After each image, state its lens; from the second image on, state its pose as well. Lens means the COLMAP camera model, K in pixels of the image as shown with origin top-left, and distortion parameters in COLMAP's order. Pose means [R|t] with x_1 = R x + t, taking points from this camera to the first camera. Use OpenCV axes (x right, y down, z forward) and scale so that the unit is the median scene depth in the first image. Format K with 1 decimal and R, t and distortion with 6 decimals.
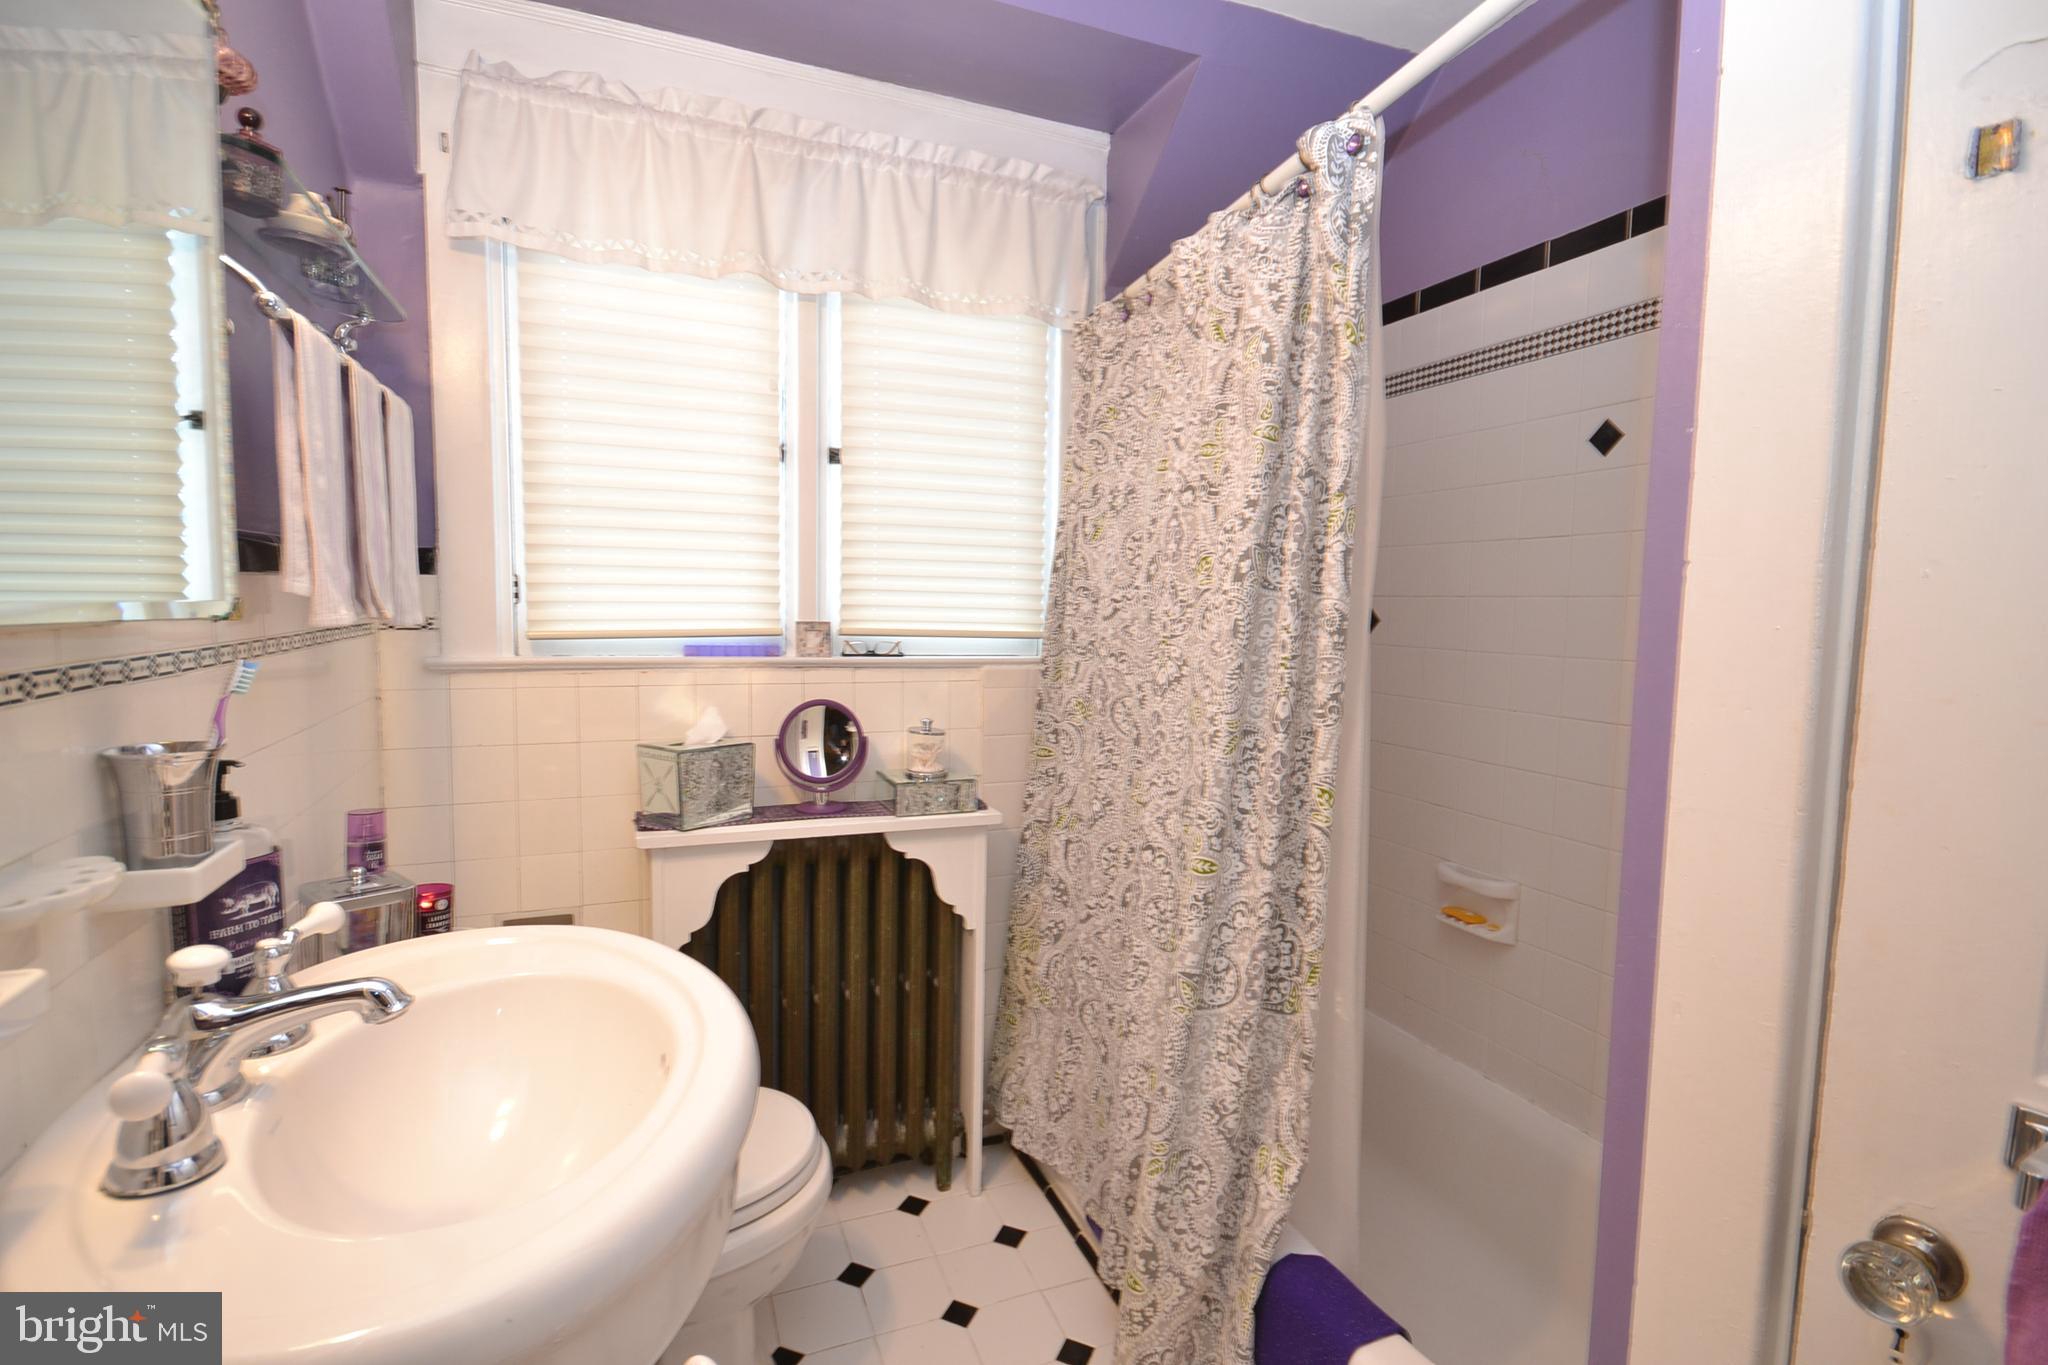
lens RADIAL K [[949.4, 0, 1021.6], [0, 949.4, 680.5], [0, 0, 1]] dist [0.011924, -0.007547]
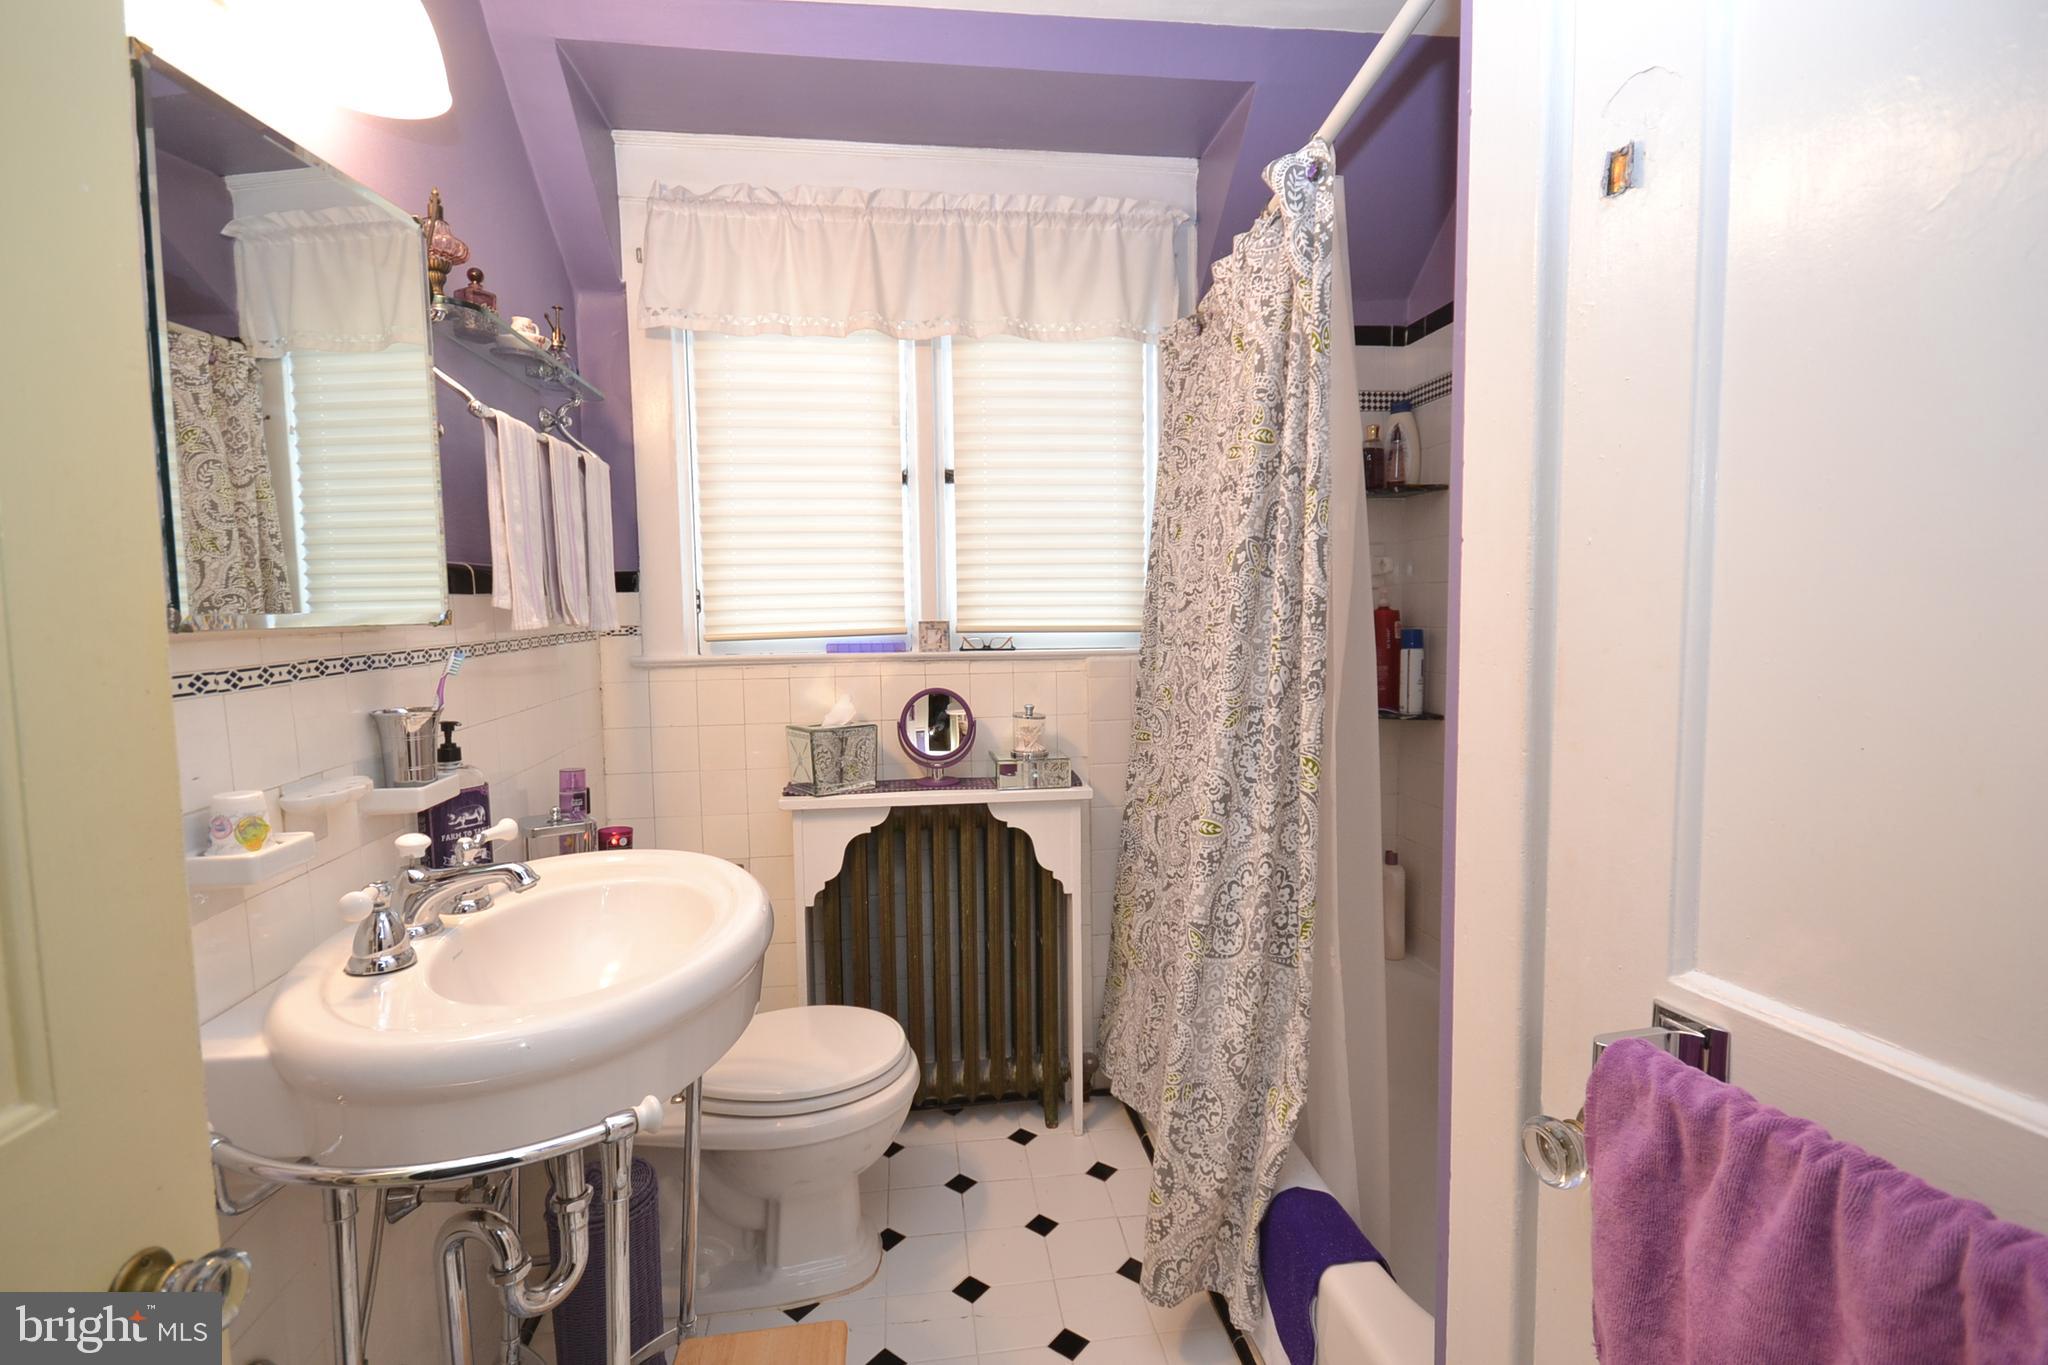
lens RADIAL K [[949.4, 0, 1023.1], [0, 949.4, 680.2], [0, 0, 1]] dist [0.011924, -0.007547]
pose [[0.967083, -0.012144, -0.254171, 0.213812], [0.011152, 0.999924, -0.005346, 0.020437], [0.254216, 0.002335, 0.967145, -0.107565]]
